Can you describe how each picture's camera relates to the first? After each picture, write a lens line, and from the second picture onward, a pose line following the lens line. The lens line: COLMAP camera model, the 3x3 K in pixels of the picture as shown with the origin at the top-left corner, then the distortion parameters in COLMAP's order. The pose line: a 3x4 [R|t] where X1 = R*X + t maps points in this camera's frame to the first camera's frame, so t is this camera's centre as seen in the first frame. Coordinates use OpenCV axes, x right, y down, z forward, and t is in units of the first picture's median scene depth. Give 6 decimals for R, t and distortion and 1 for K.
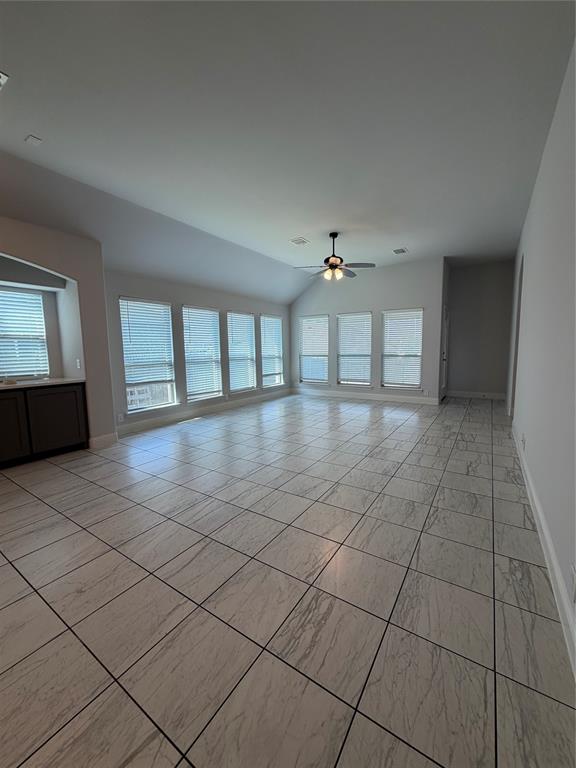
lens RADIAL K [[306.5, 0, 288.8], [0, 306.5, 380.8], [0, 0, 1]] dist [0.001492, 0.000205]
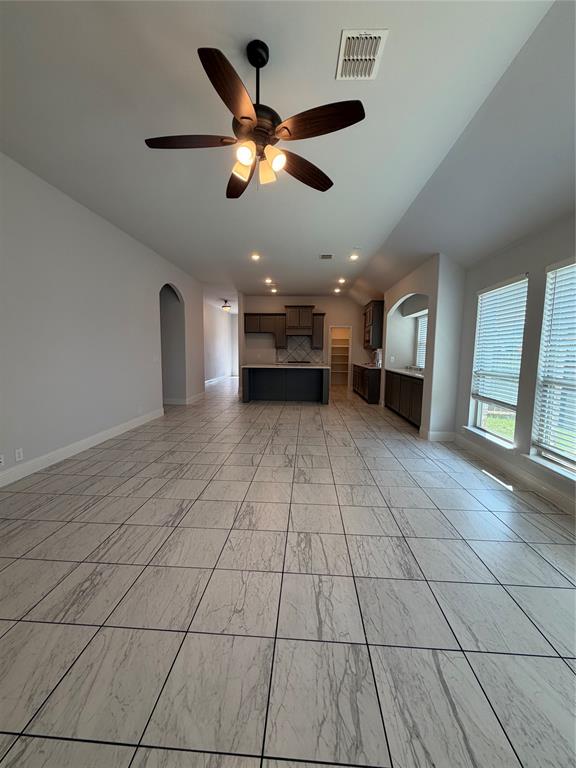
lens RADIAL K [[306.5, 0, 288.8], [0, 306.5, 380.8], [0, 0, 1]] dist [0.001492, 0.000205]
pose [[-0.867233, 0.057123, -0.494614, 0.425222], [-0.047205, 0.979489, 0.195889, -0.214437], [0.495659, 0.193230, -0.846749, 1.876262]]
